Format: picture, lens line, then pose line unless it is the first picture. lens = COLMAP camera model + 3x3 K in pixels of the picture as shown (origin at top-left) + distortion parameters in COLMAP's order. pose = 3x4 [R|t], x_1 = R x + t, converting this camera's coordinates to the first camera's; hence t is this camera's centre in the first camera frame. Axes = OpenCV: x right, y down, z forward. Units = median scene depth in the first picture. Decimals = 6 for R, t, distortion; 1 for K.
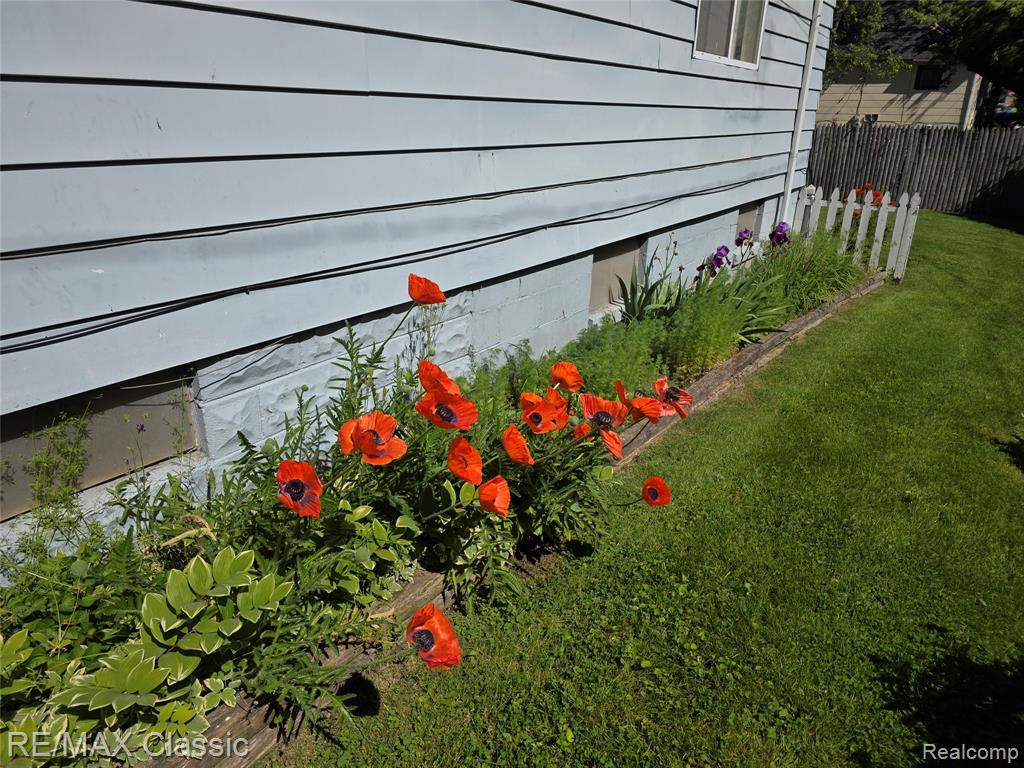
lens RADIAL K [[696.0, 0, 517.6], [0, 696.0, 385.6], [0, 0, 1]] dist [0.099141, -0.115757]
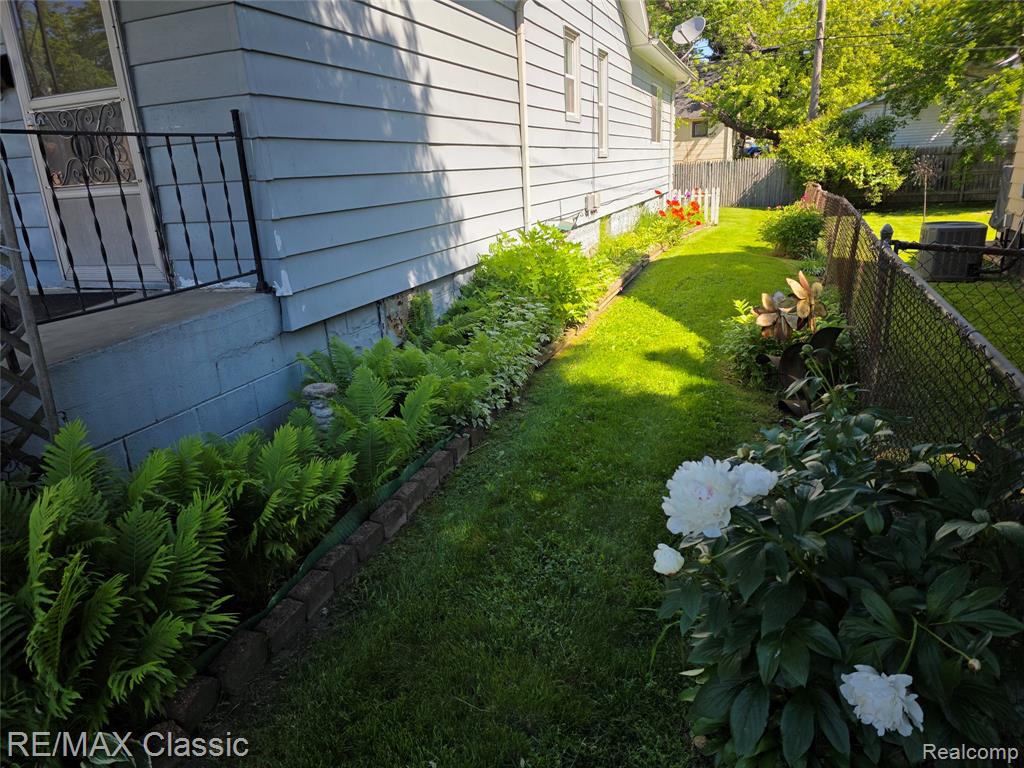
lens RADIAL K [[696.0, 0, 517.6], [0, 696.0, 385.6], [0, 0, 1]] dist [0.099141, -0.115757]
pose [[0.963490, -0.138243, 0.229293, -0.267222], [0.153647, 0.986826, -0.050659, 0.148626], [-0.219269, 0.084039, 0.972038, -0.408348]]
